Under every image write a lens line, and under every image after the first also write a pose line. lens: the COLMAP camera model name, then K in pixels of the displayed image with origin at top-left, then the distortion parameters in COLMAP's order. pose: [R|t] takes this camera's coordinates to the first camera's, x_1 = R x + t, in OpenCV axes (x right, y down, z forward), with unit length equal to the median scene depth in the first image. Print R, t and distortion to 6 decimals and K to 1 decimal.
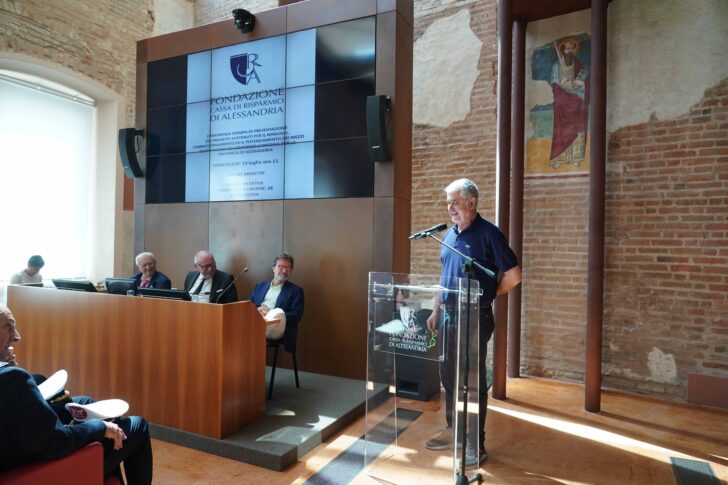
lens RADIAL K [[491.3, 0, 364.0], [0, 491.3, 242.5], [0, 0, 1]] dist [-0.033981, 0.019024]
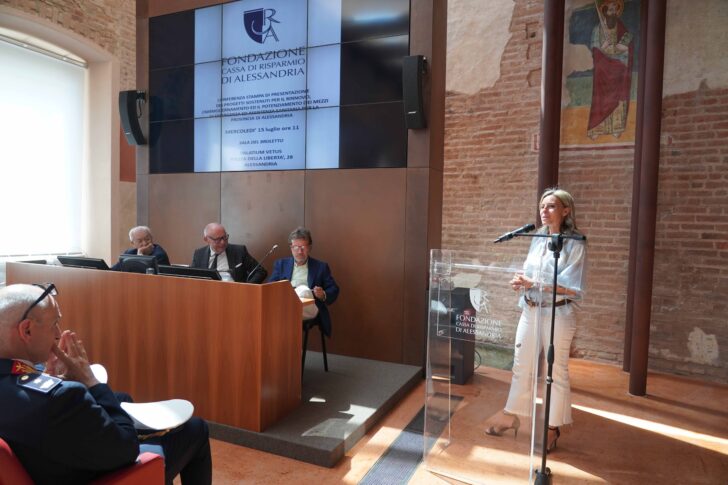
lens RADIAL K [[491.3, 0, 364.0], [0, 491.3, 242.5], [0, 0, 1]] dist [-0.033981, 0.019024]
pose [[0.999403, 0.003568, 0.034368, -0.081595], [-0.005356, 0.998629, 0.052073, 0.000836], [-0.034135, -0.052226, 0.998052, 0.062881]]
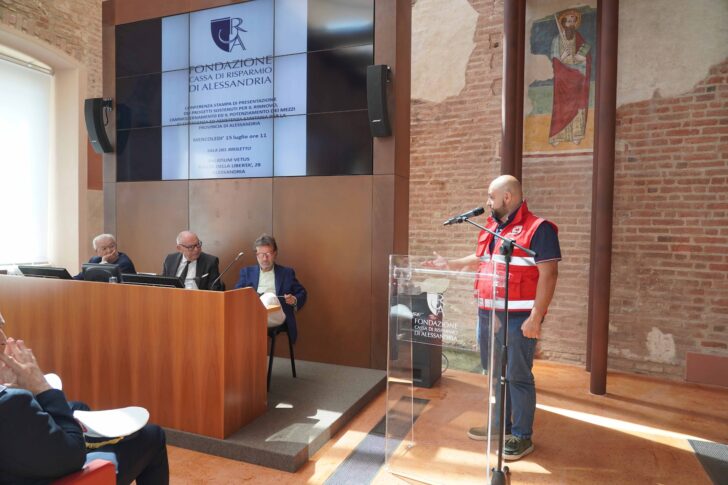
lens RADIAL K [[491.3, 0, 364.0], [0, 491.3, 242.5], [0, 0, 1]] dist [-0.033981, 0.019024]
pose [[0.996988, -0.006080, 0.077323, -0.062176], [0.003069, 0.999234, 0.039002, 0.000684], [-0.077501, -0.038647, 0.996243, 0.051963]]
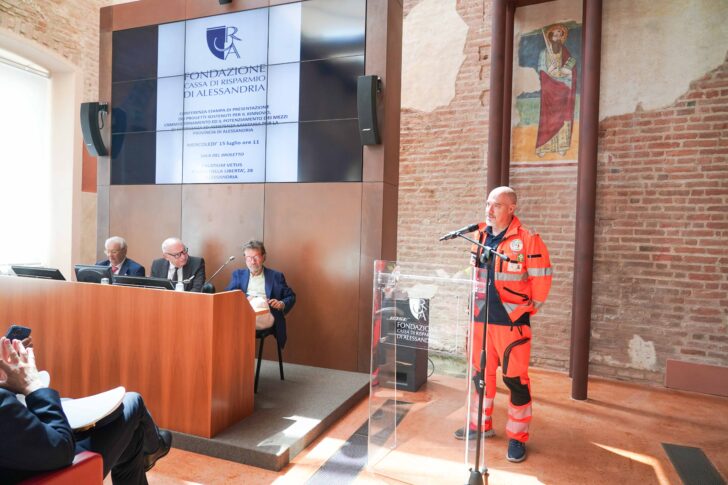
lens RADIAL K [[491.3, 0, 364.0], [0, 491.3, 242.5], [0, 0, 1]] dist [-0.033981, 0.019024]
pose [[0.996088, 0.008575, 0.087949, -0.053248], [-0.010943, 0.999590, 0.026472, 0.000689], [-0.087686, -0.027331, 0.995773, 0.033351]]
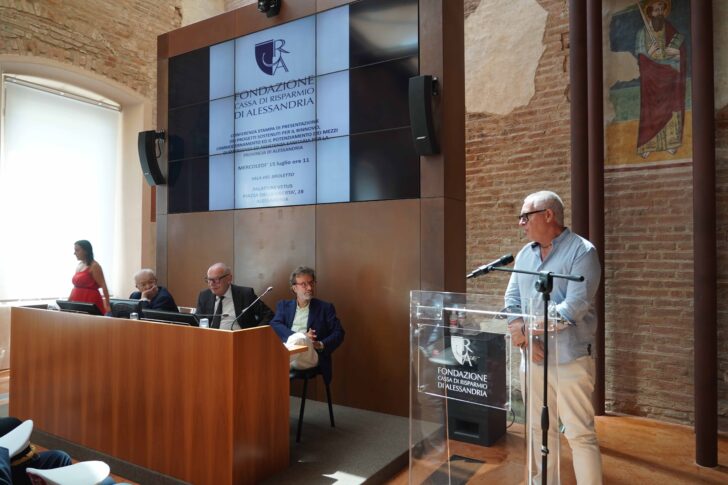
lens RADIAL K [[521.6, 0, 364.0], [0, 521.6, 242.5], [0, 0, 1]] dist [-0.035532, 0.021213]
pose [[0.994314, -0.018773, -0.104824, 0.014742], [0.016741, 0.999655, -0.020233, -0.000386], [0.105167, 0.018363, 0.994285, 0.095766]]
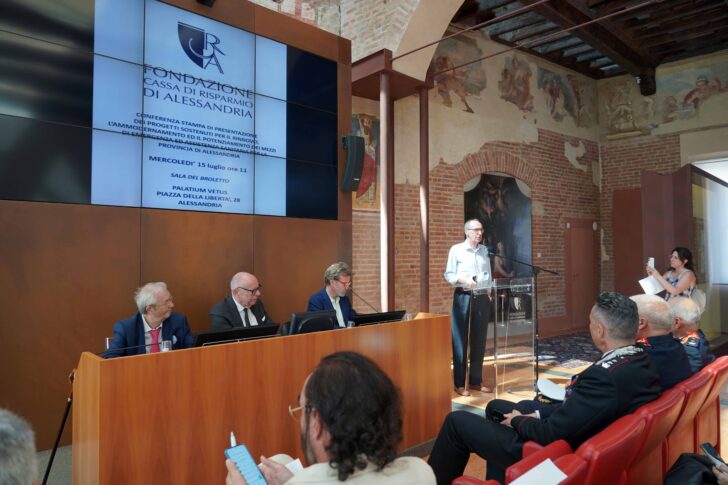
lens RADIAL K [[491.3, 0, 364.0], [0, 491.3, 242.5], [0, 0, 1]] dist [-0.033981, 0.019024]
pose [[0.364442, 0.012858, 0.931137, -0.901160], [0.010452, 0.999785, -0.017897, -0.017802], [-0.931167, 0.016255, 0.364229, 0.468877]]
